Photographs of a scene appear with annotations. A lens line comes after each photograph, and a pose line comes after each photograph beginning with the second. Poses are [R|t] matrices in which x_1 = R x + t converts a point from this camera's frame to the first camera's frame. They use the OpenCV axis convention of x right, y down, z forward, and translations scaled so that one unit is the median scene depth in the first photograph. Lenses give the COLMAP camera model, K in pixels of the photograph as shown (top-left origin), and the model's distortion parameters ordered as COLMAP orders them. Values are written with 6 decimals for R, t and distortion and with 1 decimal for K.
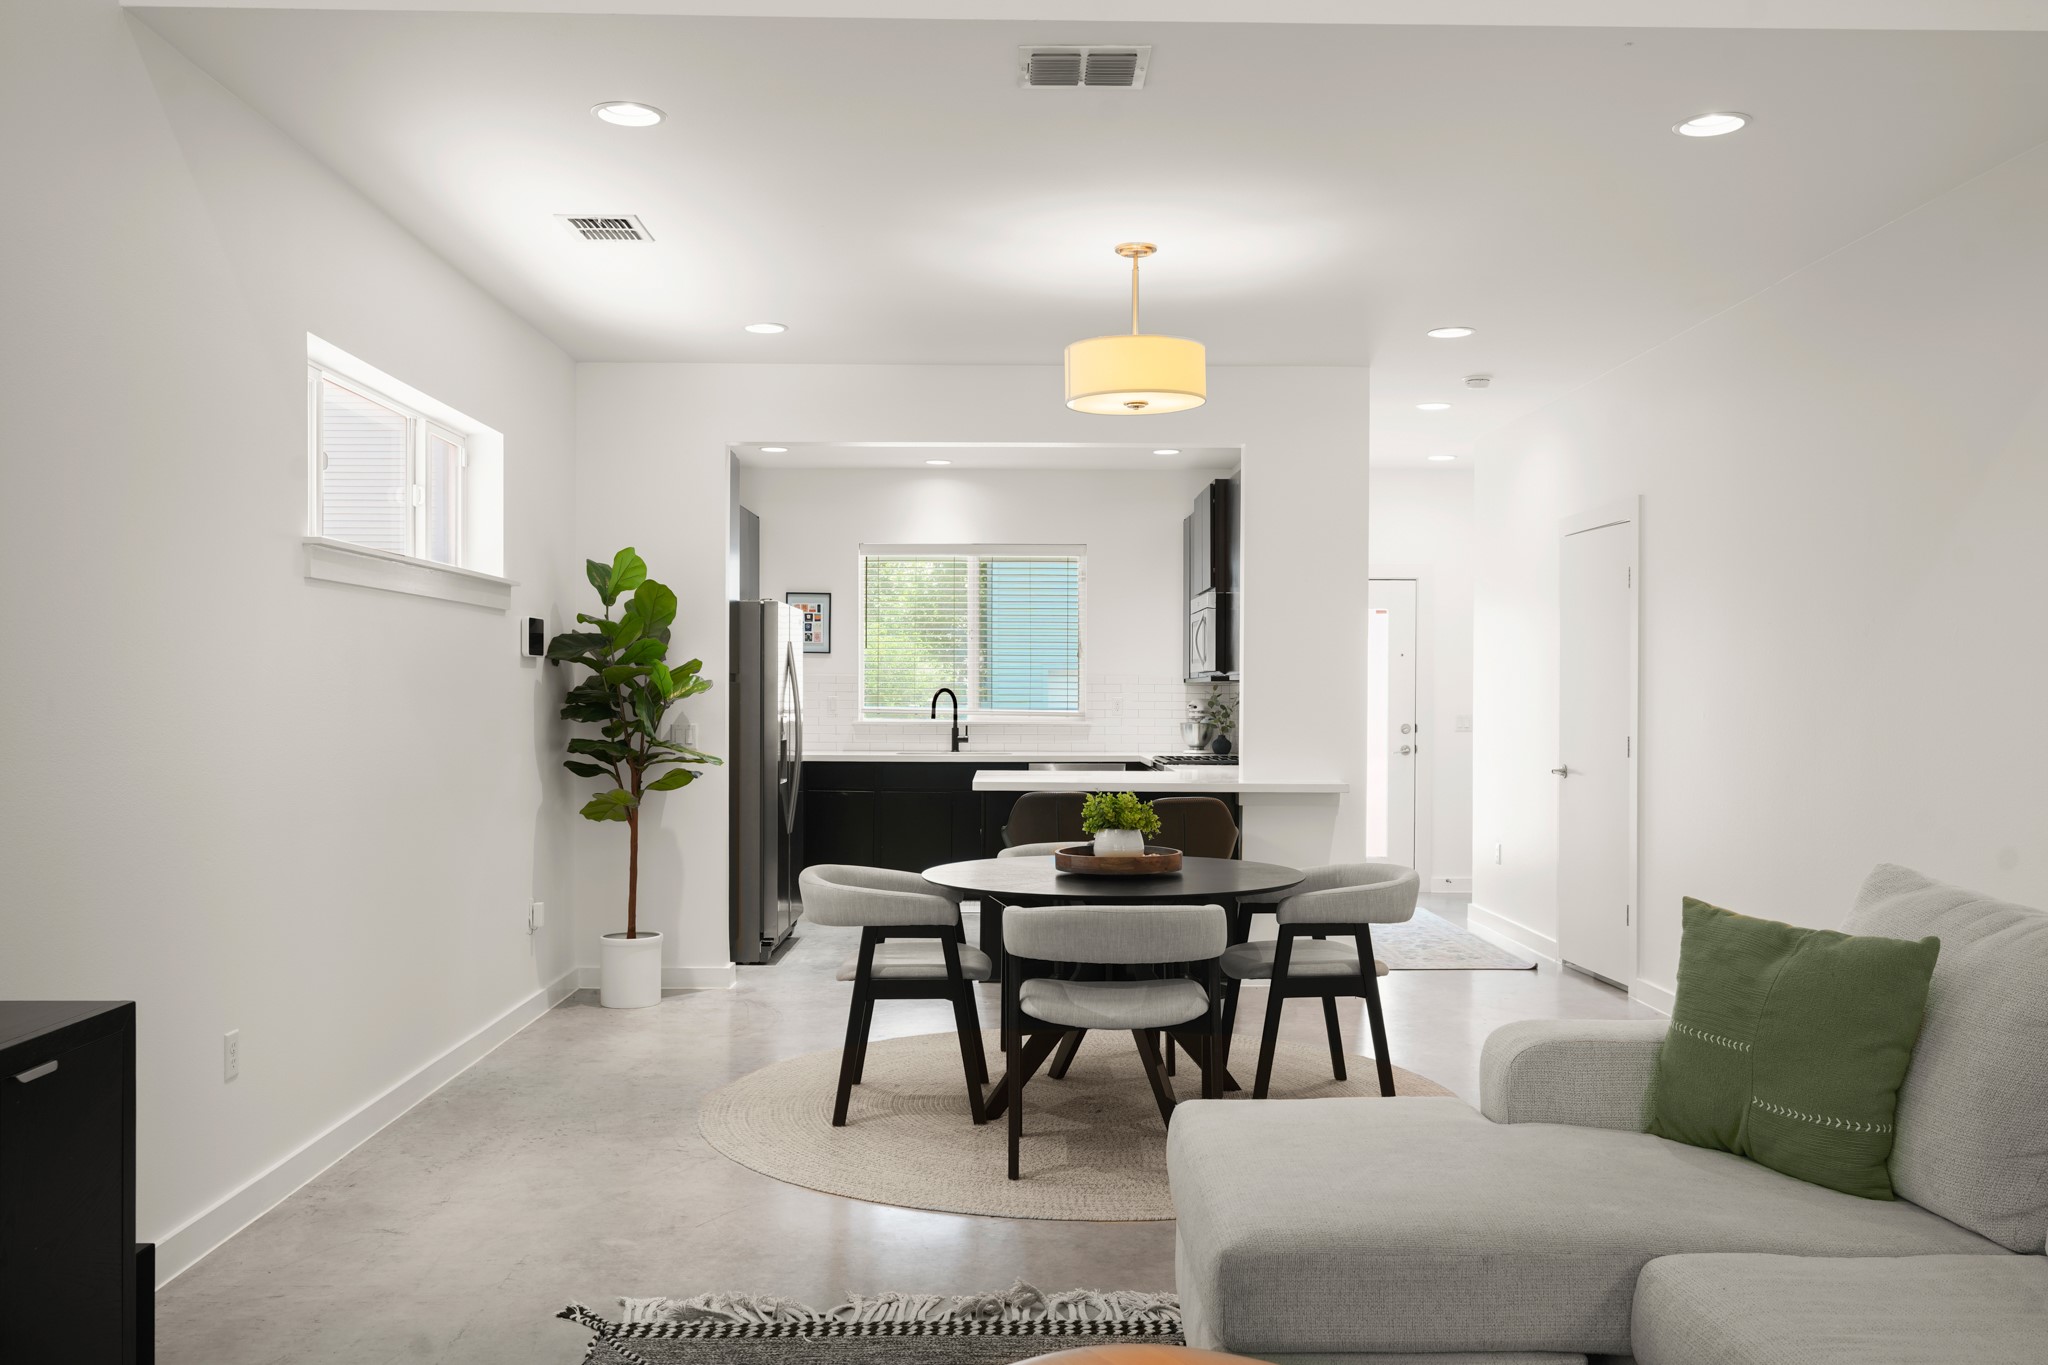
lens RADIAL K [[1658.8, 0, 1020.1], [0, 1658.8, 699.3], [0, 0, 1]] dist [0.000234, -0.000570]
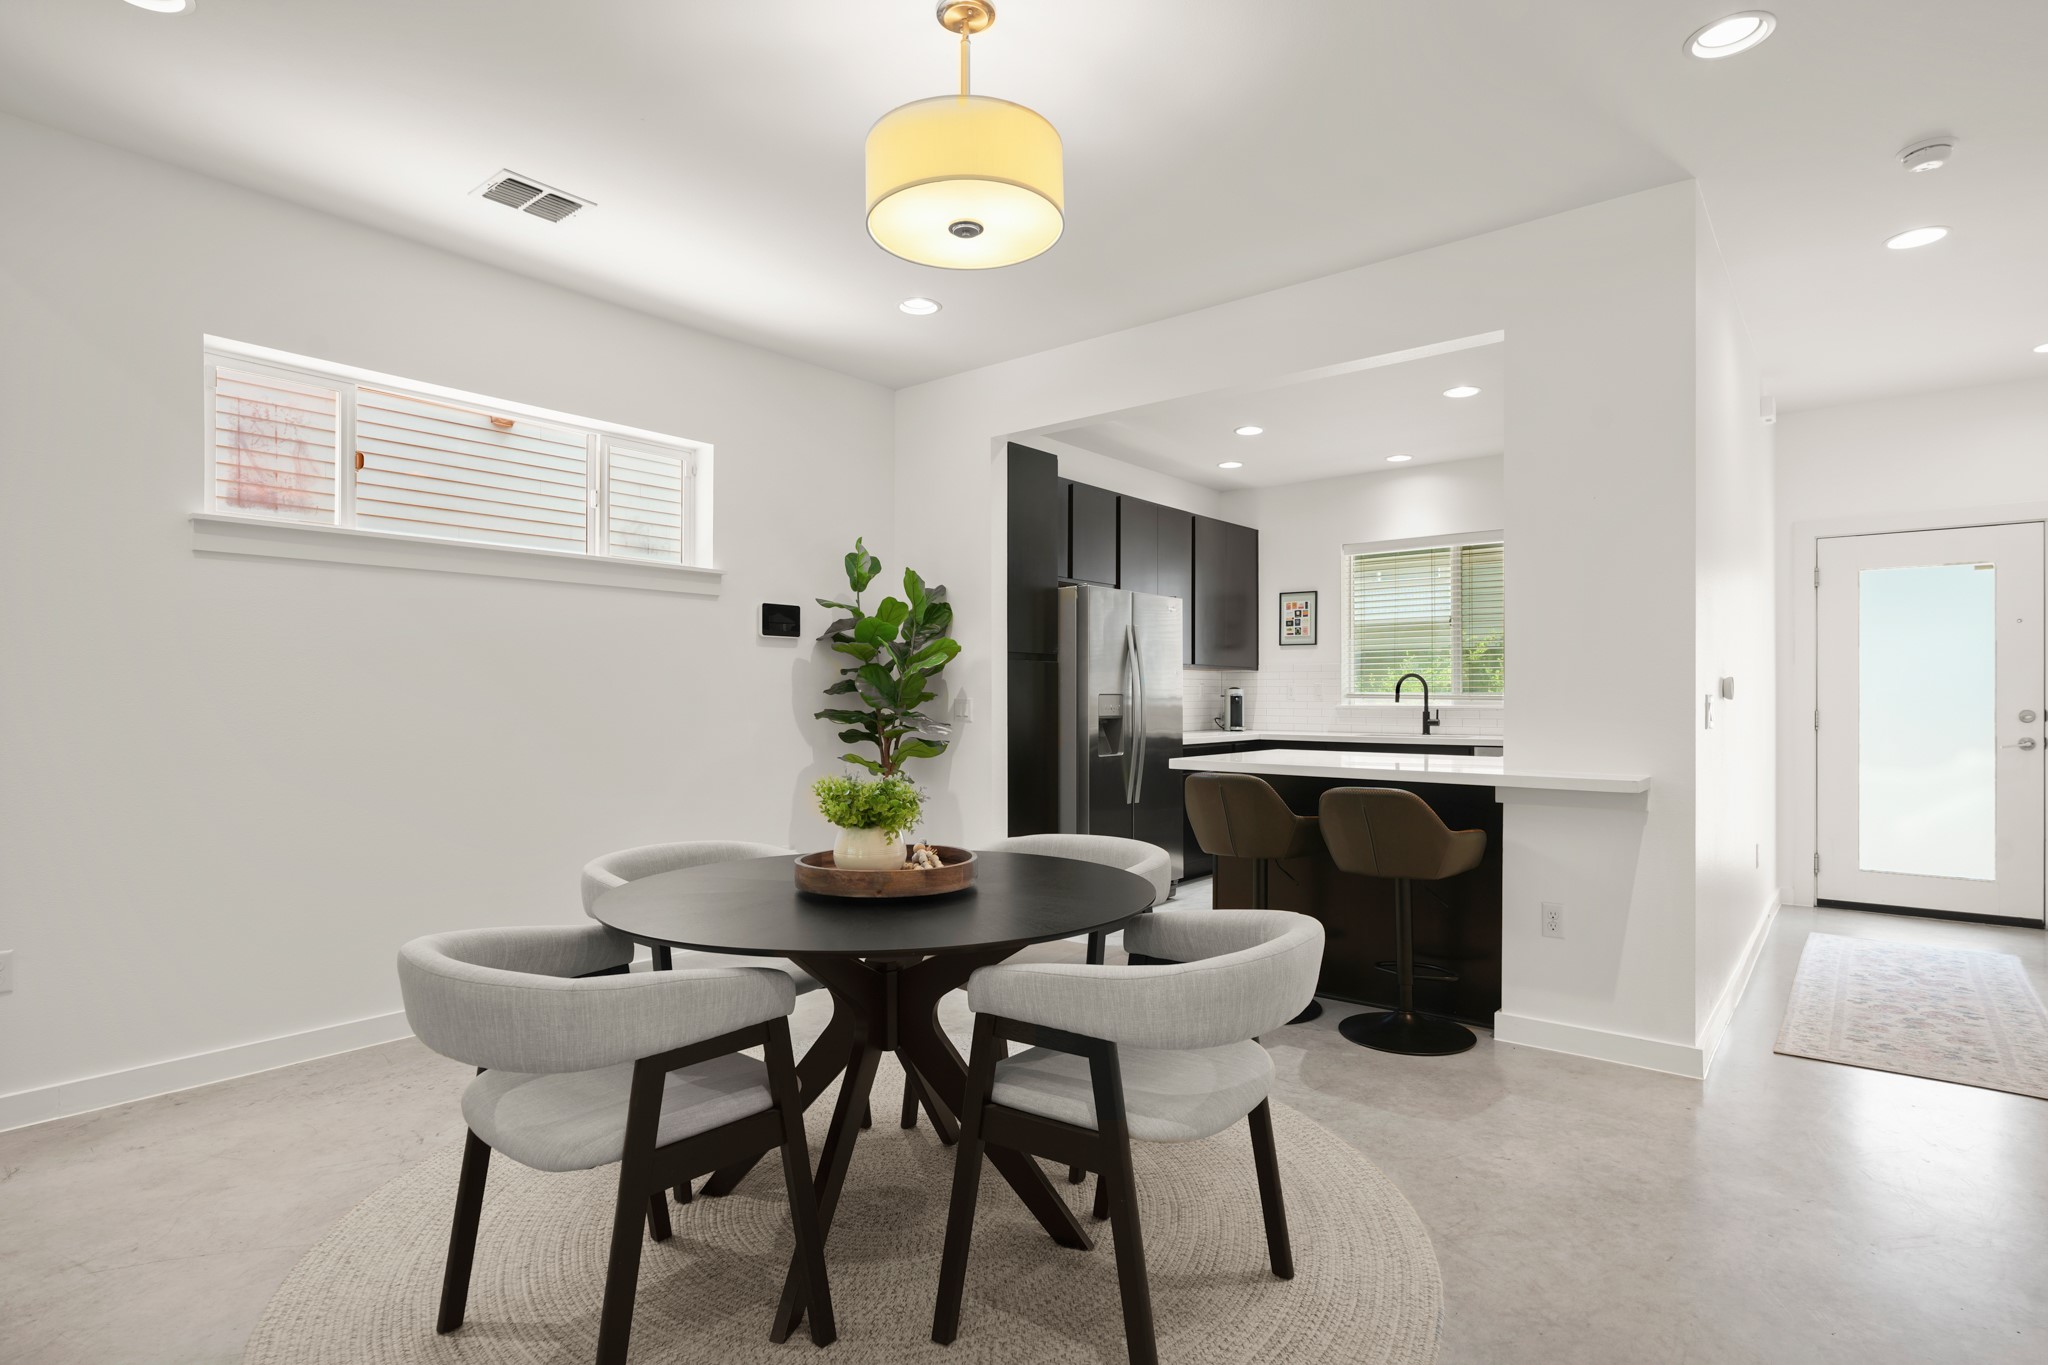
lens RADIAL K [[1041.7, 0, 1018.2], [0, 1041.7, 698.1], [0, 0, 1]] dist [0.001476, -0.000880]
pose [[0.768638, -0.003300, -0.639676, 0.284234], [-0.000212, 0.999985, -0.005414, 0.019237], [0.639684, 0.004297, 0.768626, 0.514319]]
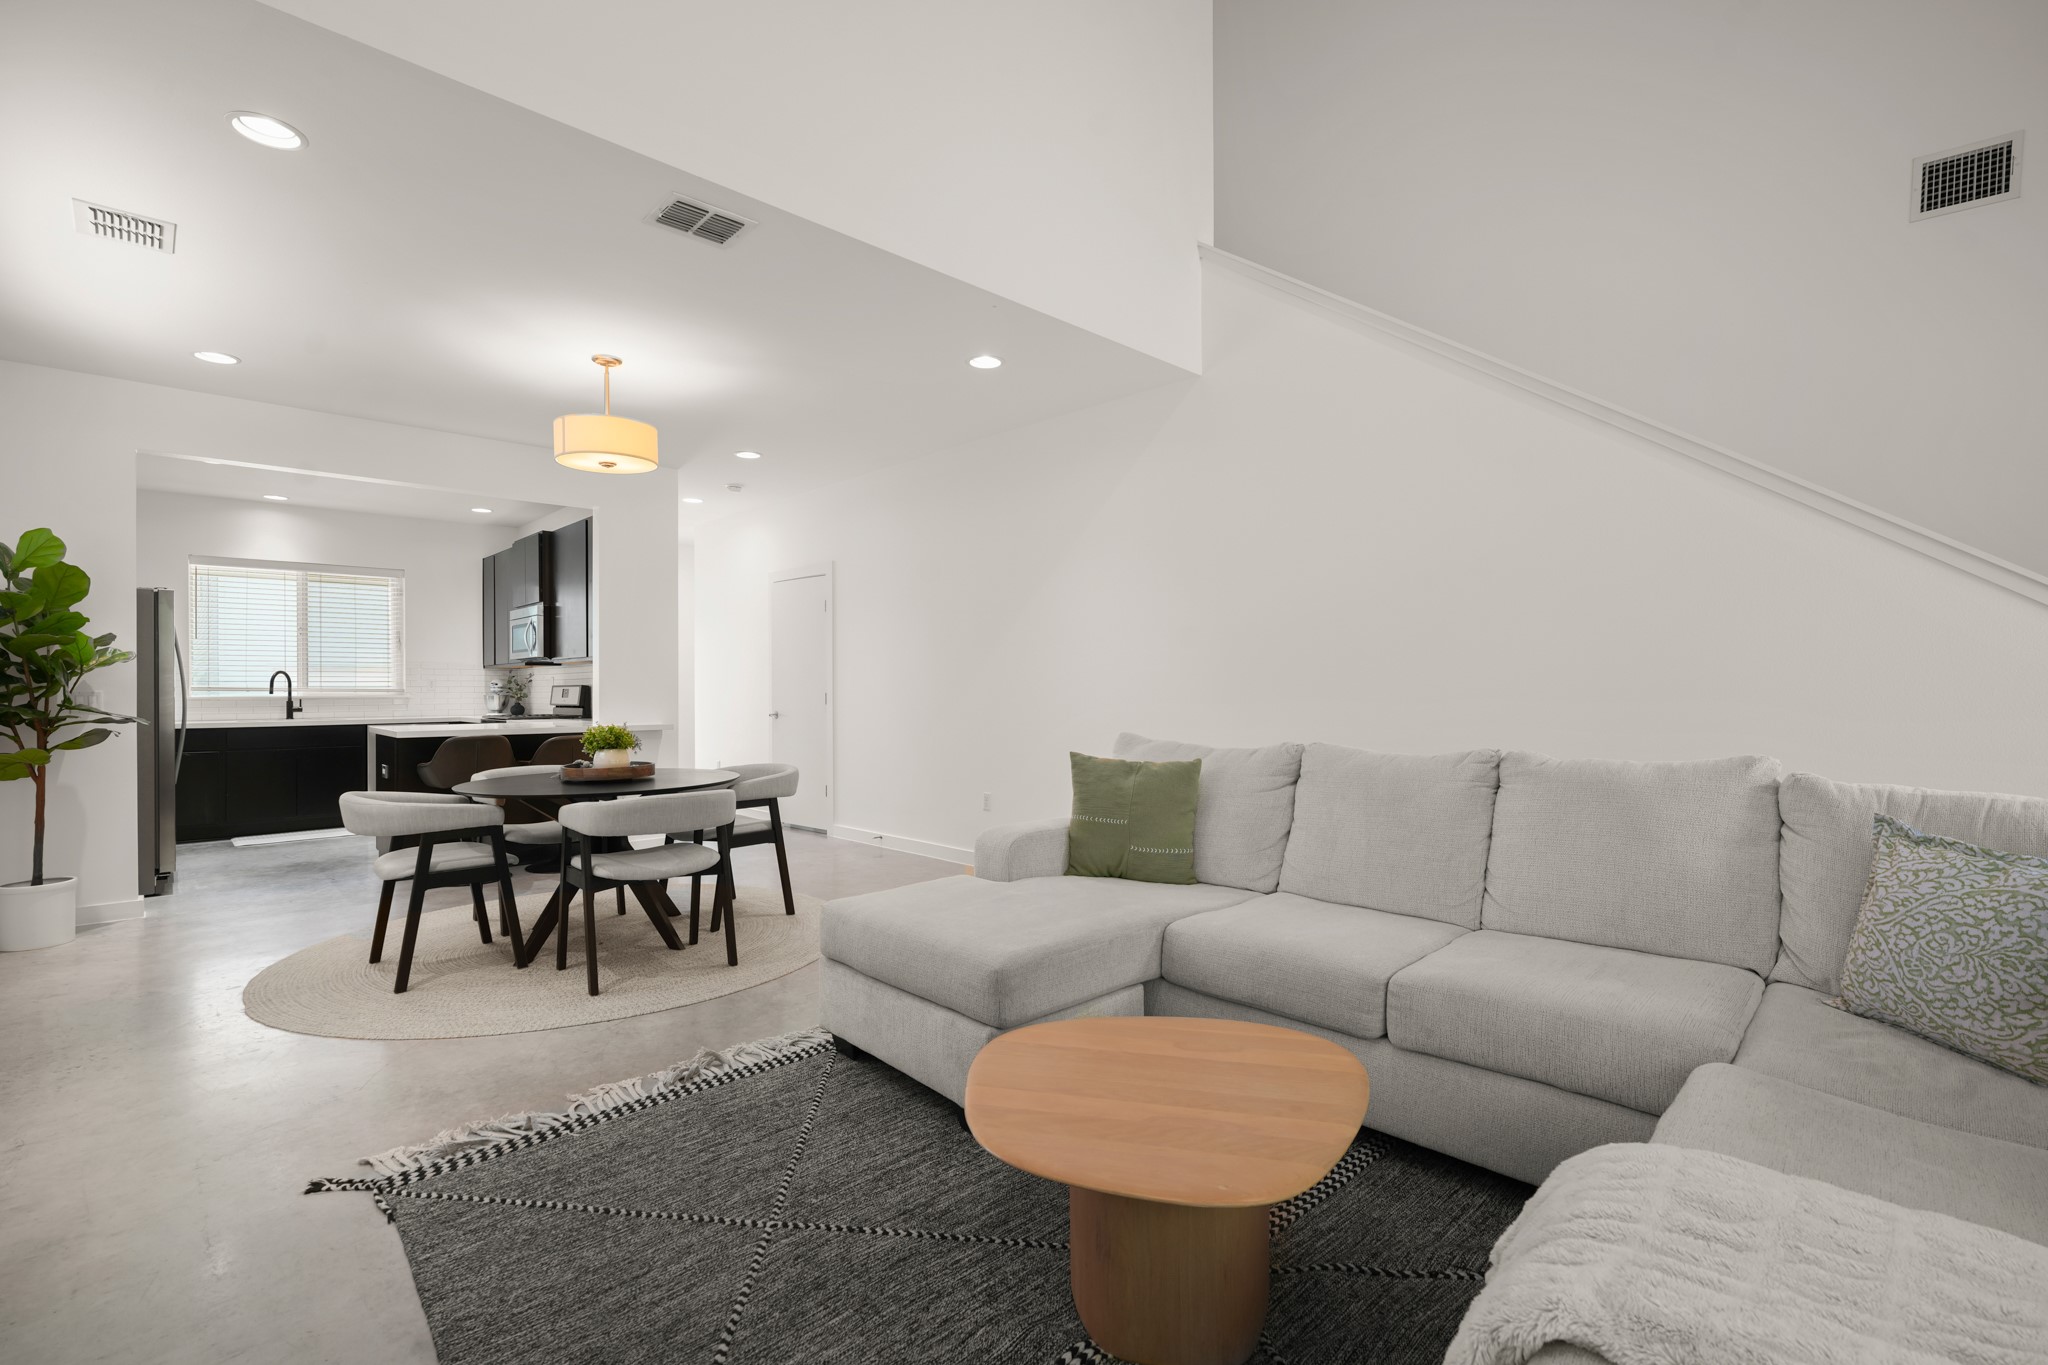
lens RADIAL K [[924.0, 0, 1010.8], [0, 924.0, 688.2], [0, 0, 1]] dist [0.001567, 0.001036]
pose [[0.740488, -0.006193, 0.672041, -0.168570], [0.009065, 0.999959, -0.000774, 0.020091], [-0.672008, 0.006666, 0.740514, 0.111789]]
